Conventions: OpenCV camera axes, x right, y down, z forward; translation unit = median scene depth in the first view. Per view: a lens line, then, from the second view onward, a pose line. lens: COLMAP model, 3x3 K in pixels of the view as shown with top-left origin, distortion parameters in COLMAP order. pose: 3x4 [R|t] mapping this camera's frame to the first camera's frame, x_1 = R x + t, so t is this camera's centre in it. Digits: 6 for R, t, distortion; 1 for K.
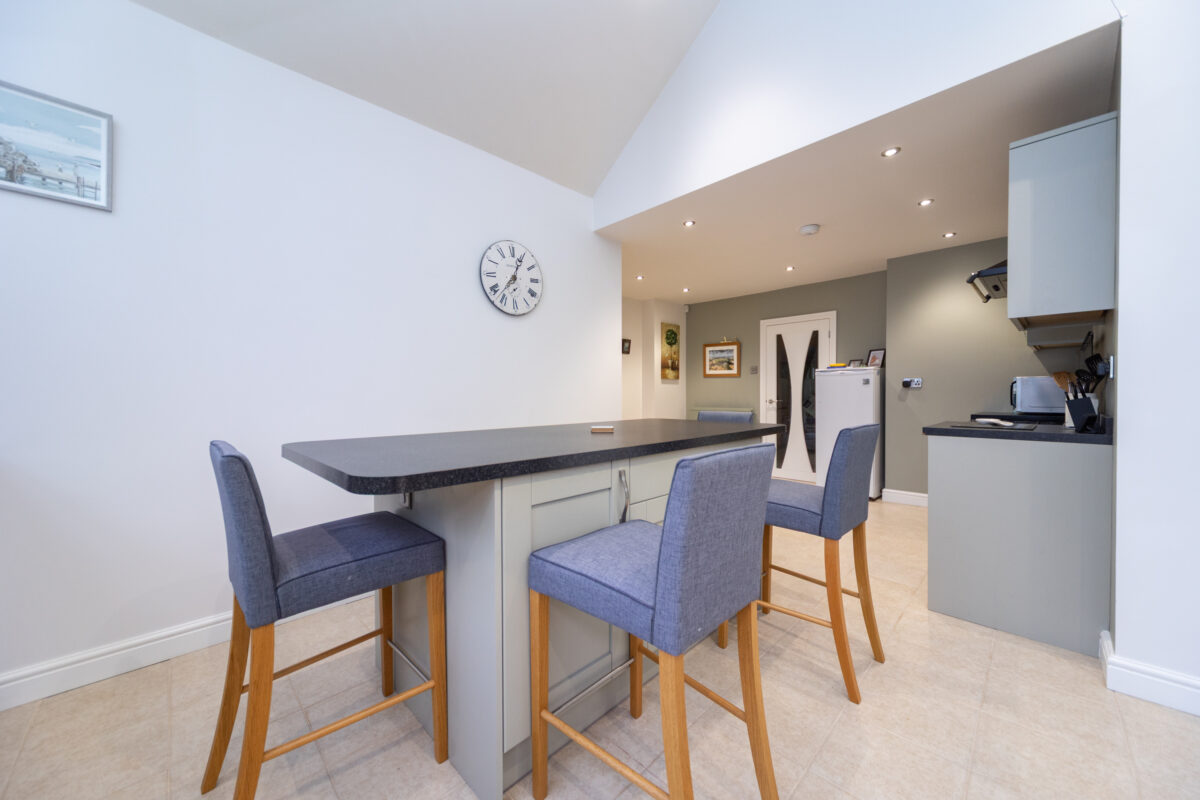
lens RADIAL K [[430.9, 0, 593.8], [0, 430.9, 397.7], [0, 0, 1]] dist [0.001586, 0.000130]
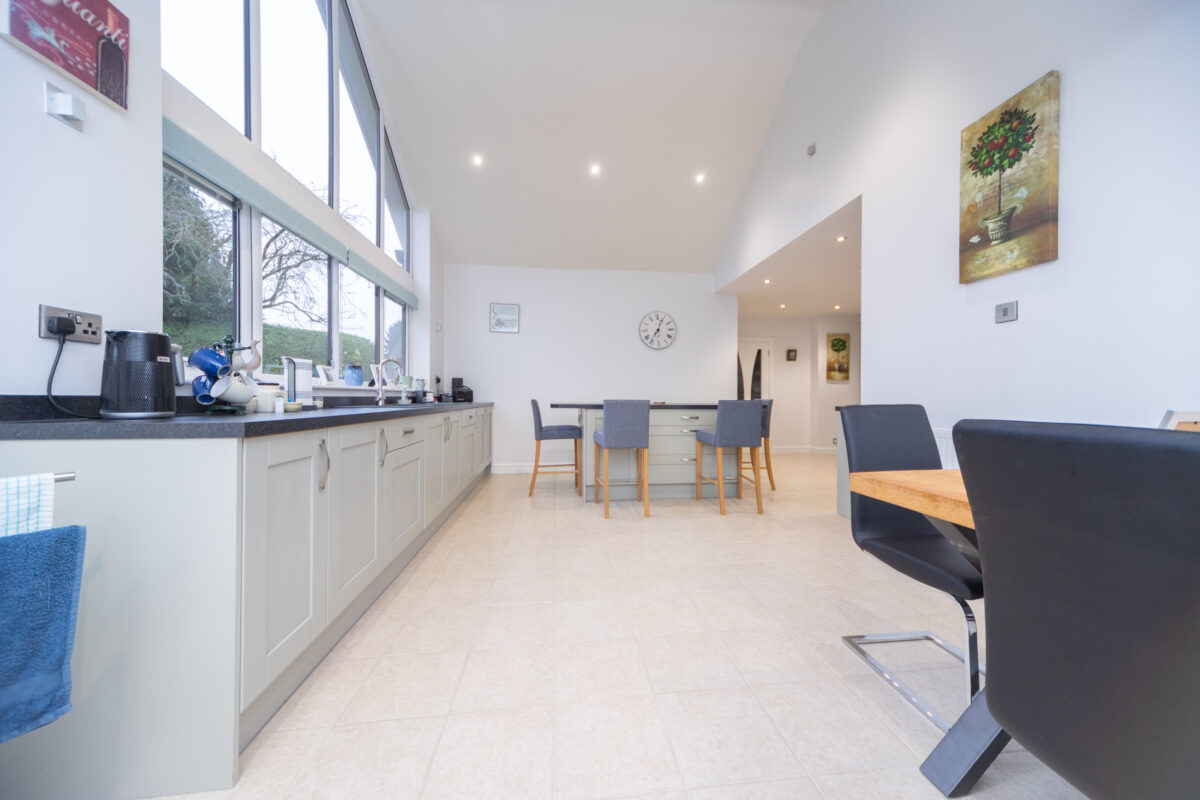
lens RADIAL K [[410.5, 0, 603.8], [0, 410.5, 396.2], [0, 0, 1]] dist [0.001222, 0.000013]
pose [[0.792726, 0.003470, -0.609568, 0.722954], [-0.011047, 0.999901, -0.008674, 0.039071], [0.609478, 0.013610, 0.792686, -0.595973]]
